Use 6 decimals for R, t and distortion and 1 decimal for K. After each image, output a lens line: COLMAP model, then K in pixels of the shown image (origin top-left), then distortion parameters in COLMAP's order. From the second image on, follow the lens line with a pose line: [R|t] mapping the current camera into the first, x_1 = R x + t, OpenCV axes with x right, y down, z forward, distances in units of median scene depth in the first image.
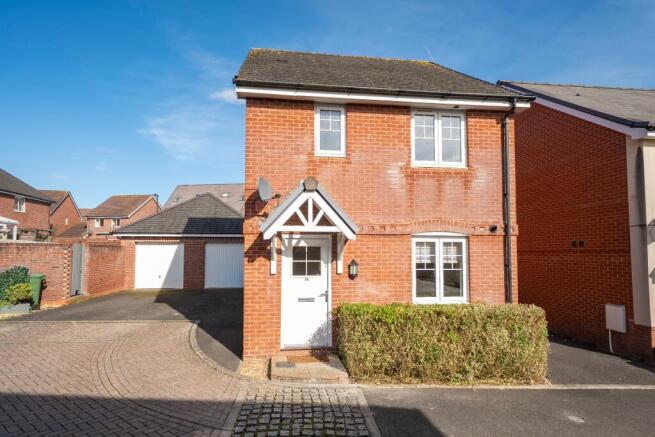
lens RADIAL K [[342.1, 0, 329.0], [0, 342.1, 224.4], [0, 0, 1]] dist [0.020260, 0.001218]
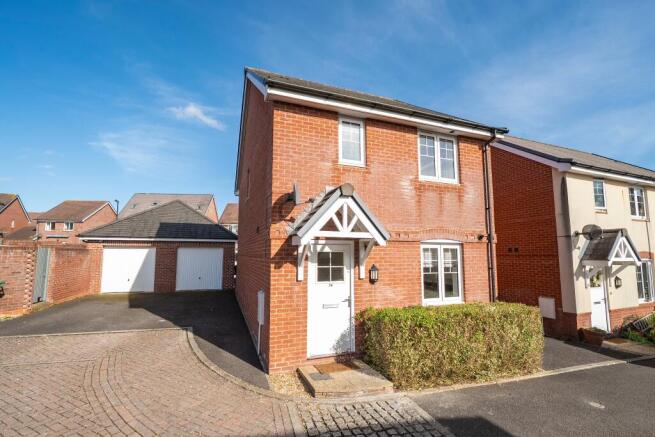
lens RADIAL K [[276.4, 0, 326.1], [0, 276.4, 221.8], [0, 0, 1]] dist [-0.005657, -0.001715]
pose [[0.976846, 0.026100, 0.212347, -0.242940], [-0.017851, 0.999013, -0.040674, 0.008122], [-0.213200, 0.035942, 0.976347, 0.196926]]
